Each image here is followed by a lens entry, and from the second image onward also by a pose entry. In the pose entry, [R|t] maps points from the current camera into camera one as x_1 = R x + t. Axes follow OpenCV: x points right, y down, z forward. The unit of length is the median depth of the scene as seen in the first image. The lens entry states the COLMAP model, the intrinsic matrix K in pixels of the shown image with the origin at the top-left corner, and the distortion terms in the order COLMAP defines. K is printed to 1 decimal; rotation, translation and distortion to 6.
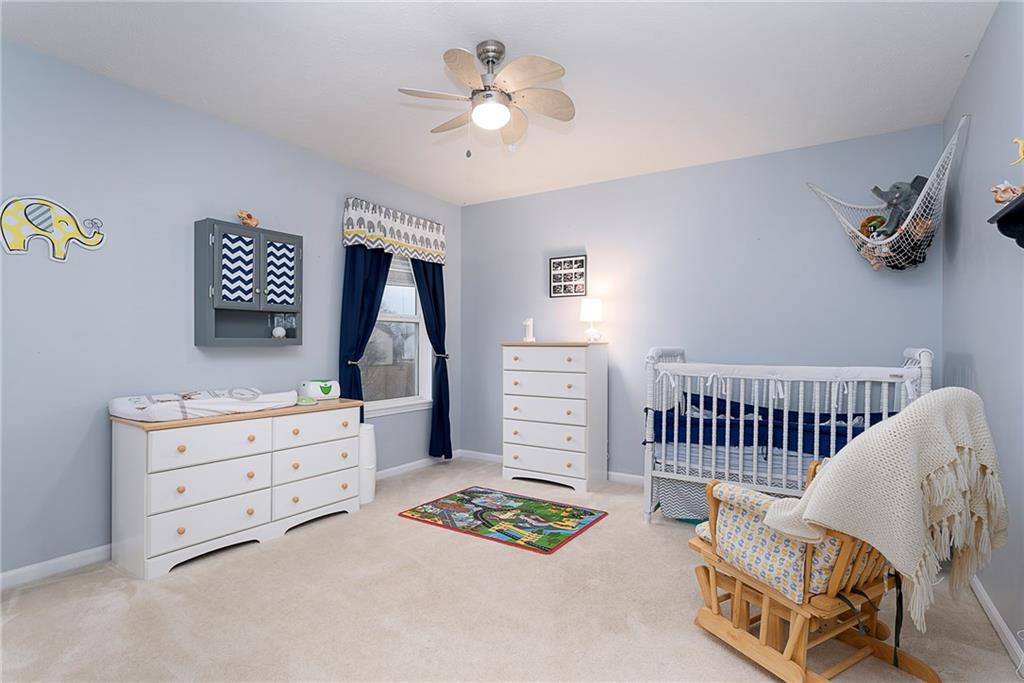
lens RADIAL K [[517.4, 0, 512.1], [0, 517.4, 344.2], [0, 0, 1]] dist [-0.017650, 0.005495]
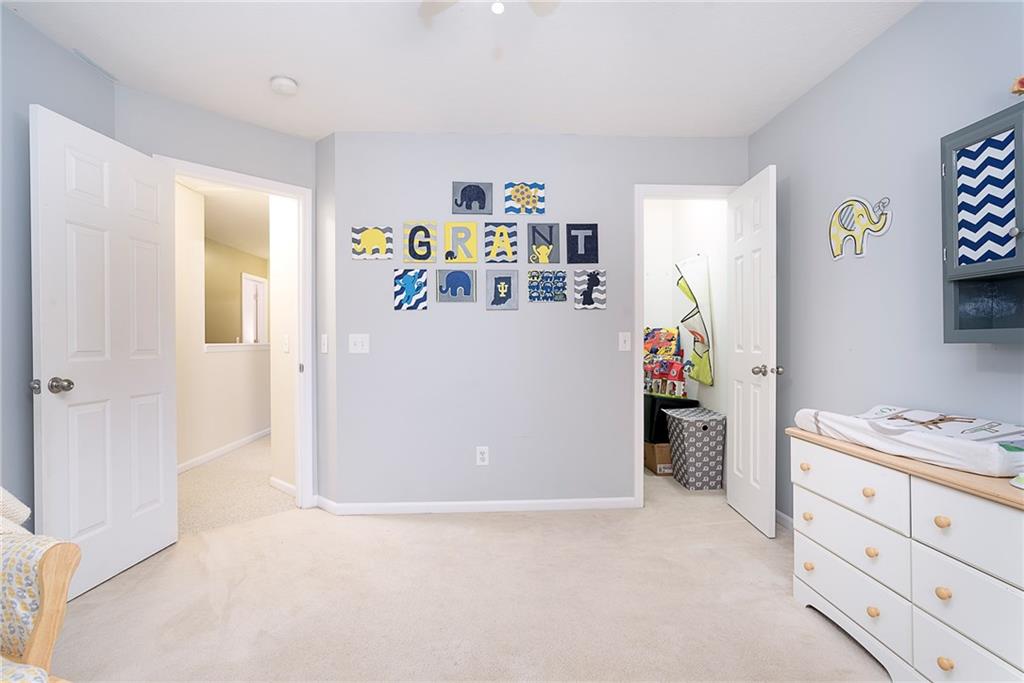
lens RADIAL K [[517.4, 0, 512.2], [0, 517.4, 342.7], [0, 0, 1]] dist [-0.017650, 0.005495]
pose [[-0.821693, 0.000664, -0.569930, 0.183151], [-0.000389, 0.999998, 0.001726, 0.000714], [0.569930, 0.001640, -0.821691, 1.183178]]
